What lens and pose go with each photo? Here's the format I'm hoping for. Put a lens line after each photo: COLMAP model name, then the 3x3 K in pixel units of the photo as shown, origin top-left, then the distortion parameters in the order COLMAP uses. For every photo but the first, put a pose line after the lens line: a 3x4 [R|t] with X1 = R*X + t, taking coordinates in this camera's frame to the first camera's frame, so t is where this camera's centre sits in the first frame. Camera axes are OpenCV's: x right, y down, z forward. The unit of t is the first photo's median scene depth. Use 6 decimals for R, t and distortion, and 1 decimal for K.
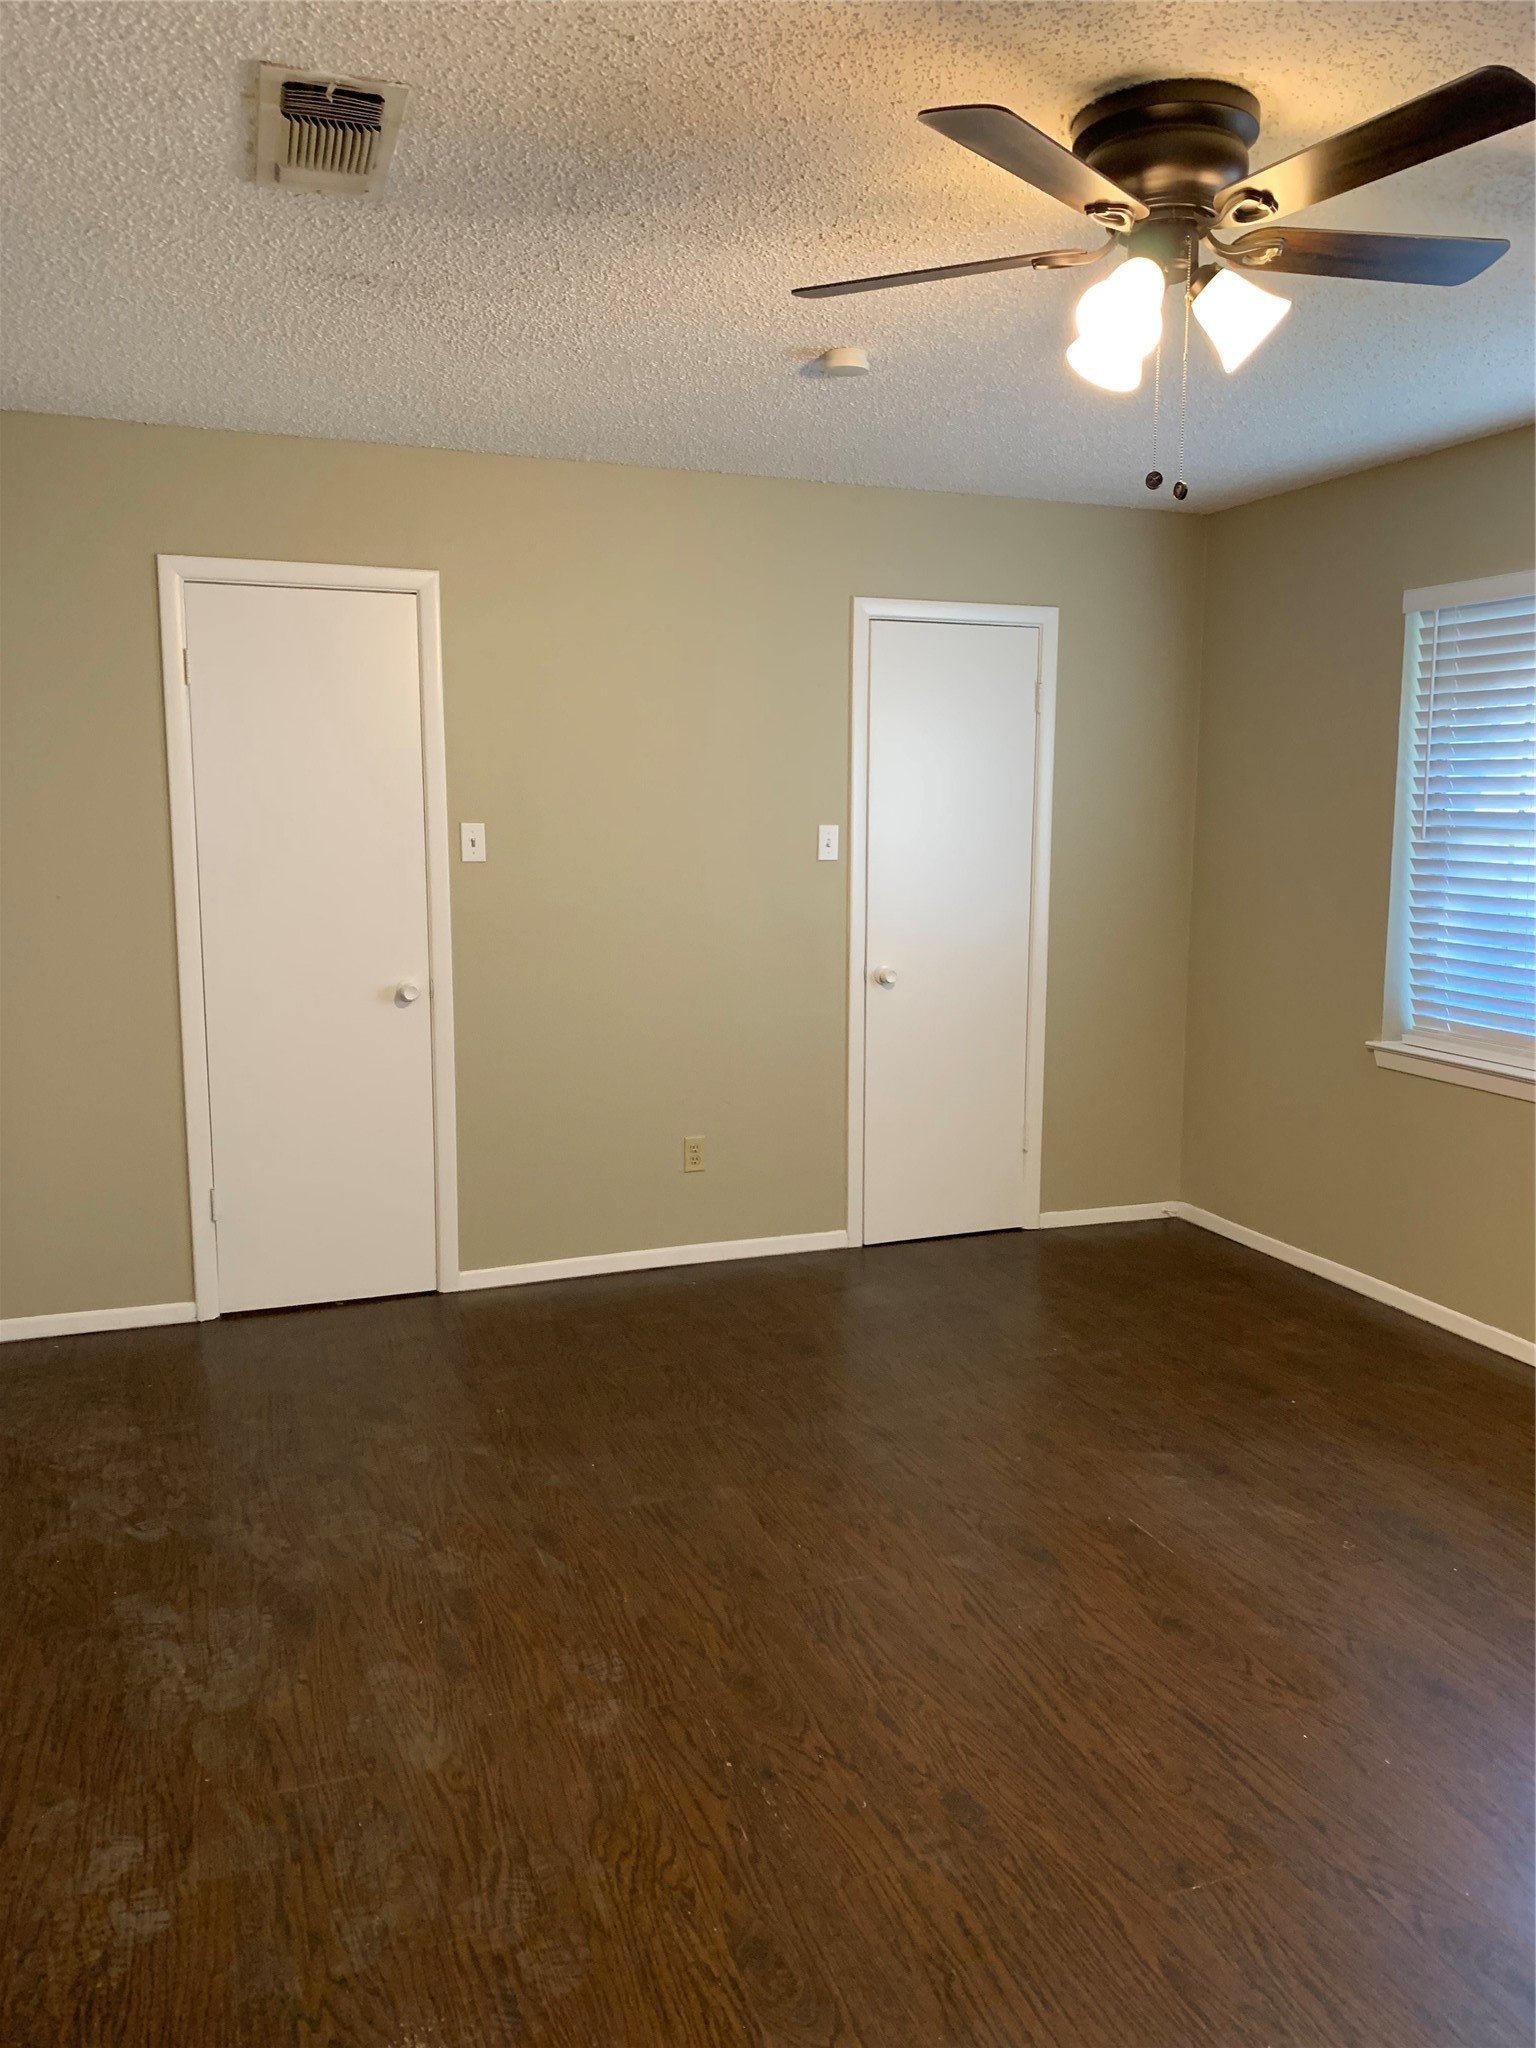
lens RADIAL K [[1554.0, 0, 760.1], [0, 1554.0, 1026.2], [0, 0, 1]] dist [0.000894, -0.008441]
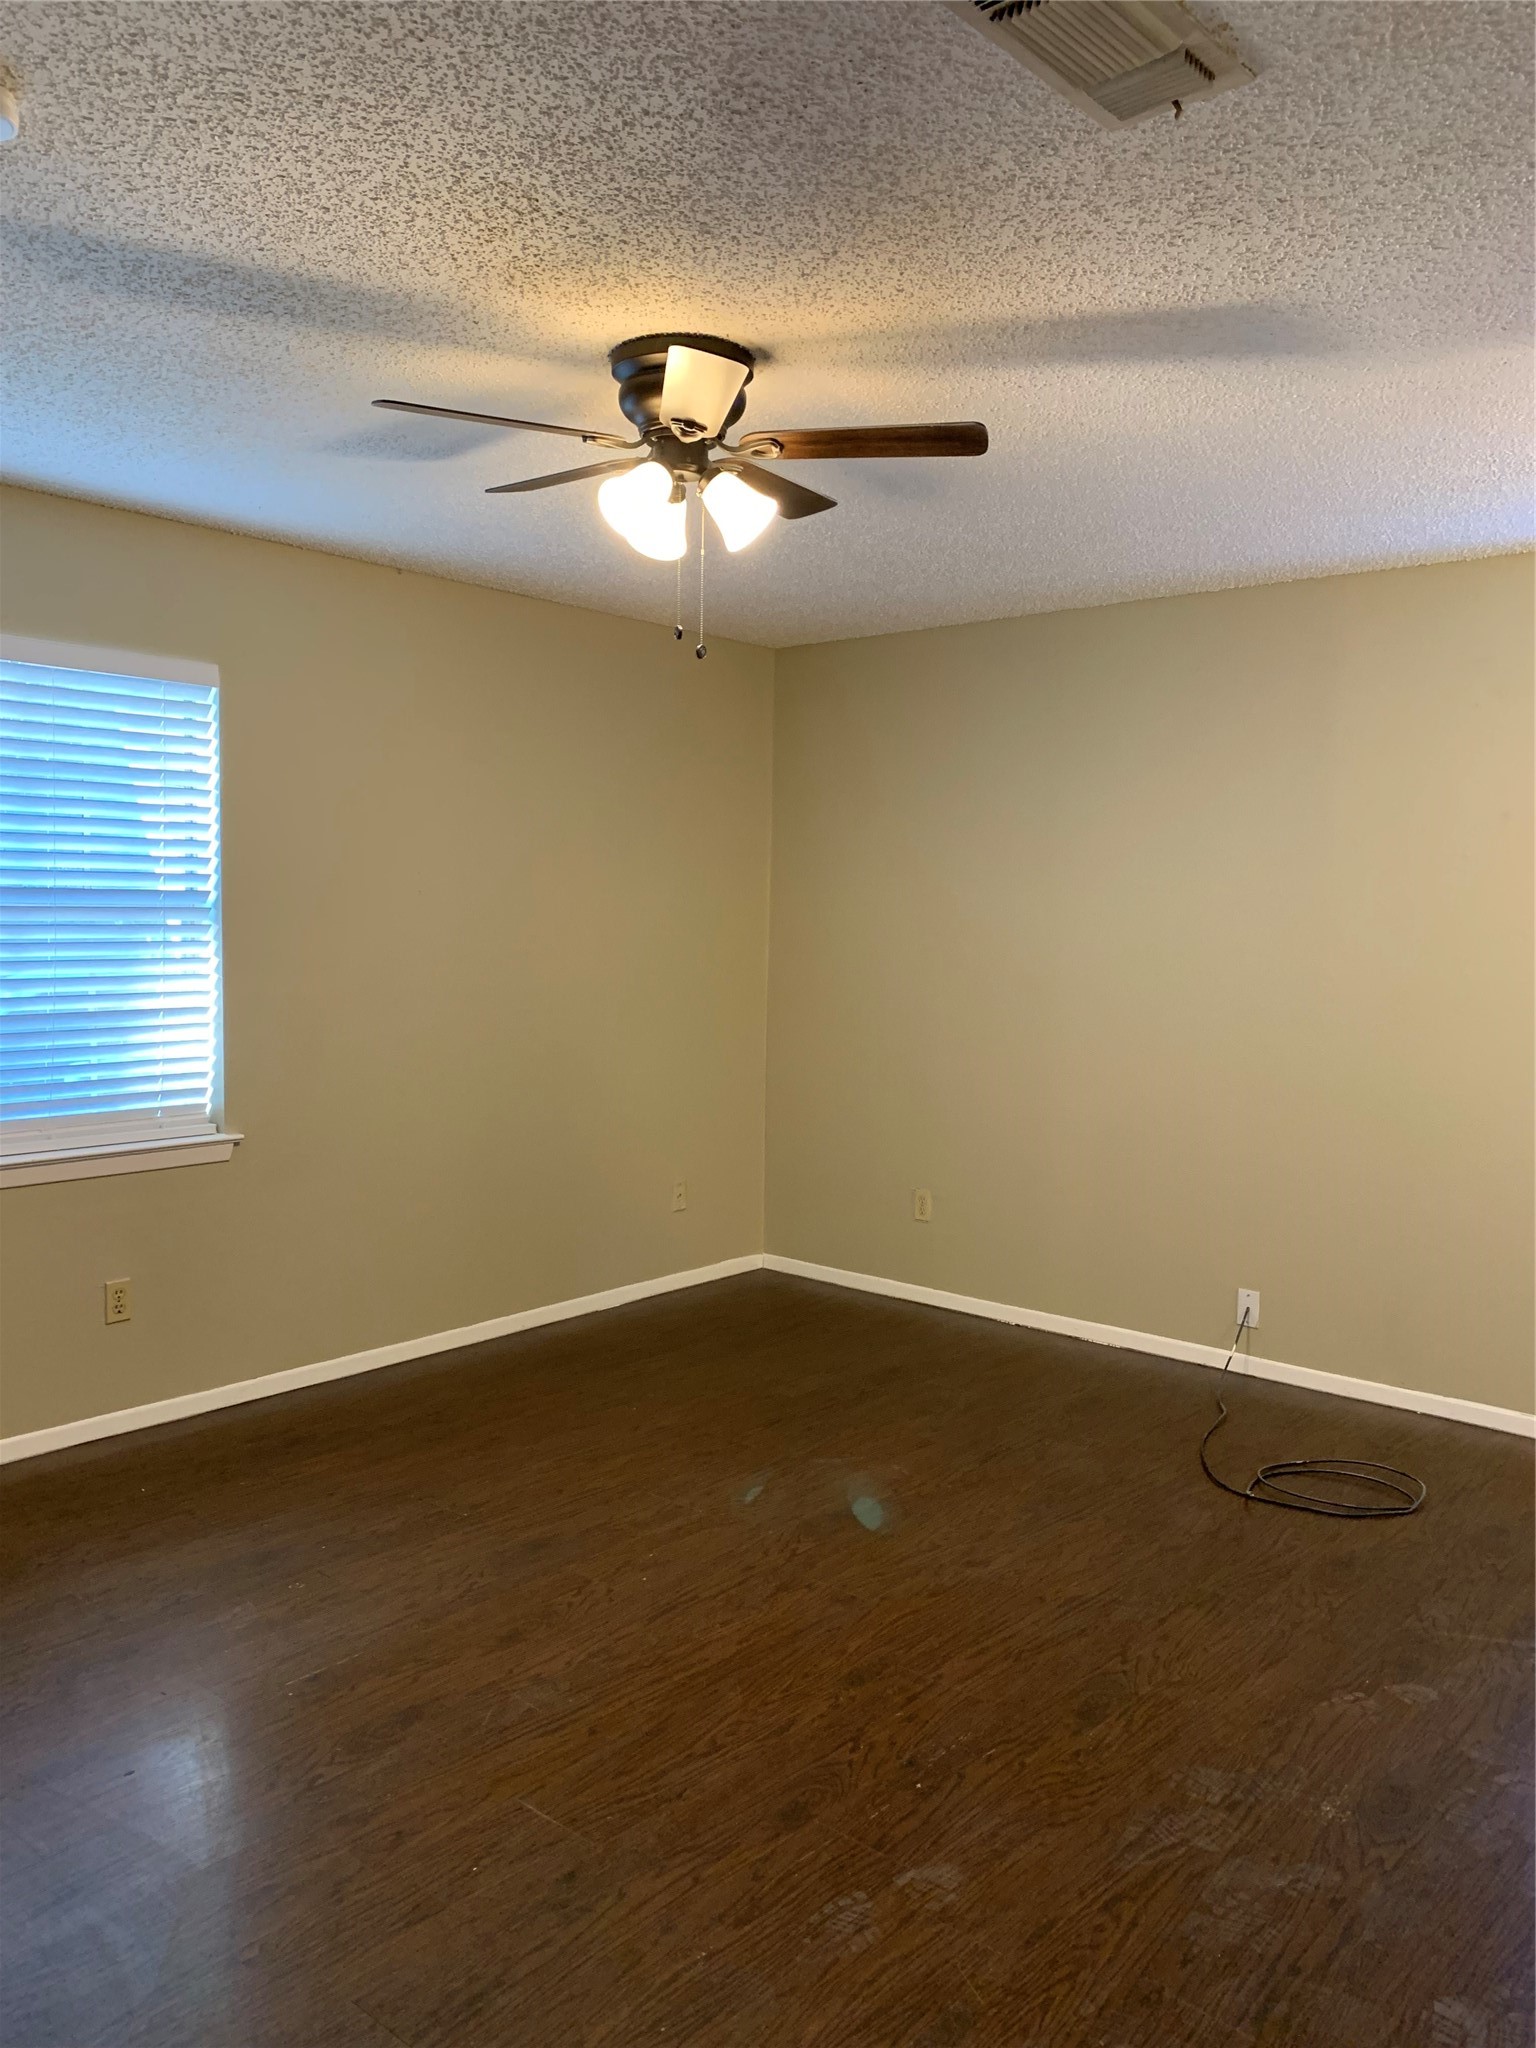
lens RADIAL K [[1554.0, 0, 759.0], [0, 1554.0, 1022.3], [0, 0, 1]] dist [0.000894, -0.008441]
pose [[-0.478802, -0.083855, 0.873909, -0.906116], [0.108006, 0.982240, 0.153425, -0.230685], [-0.871254, 0.167848, -0.461242, 1.582707]]
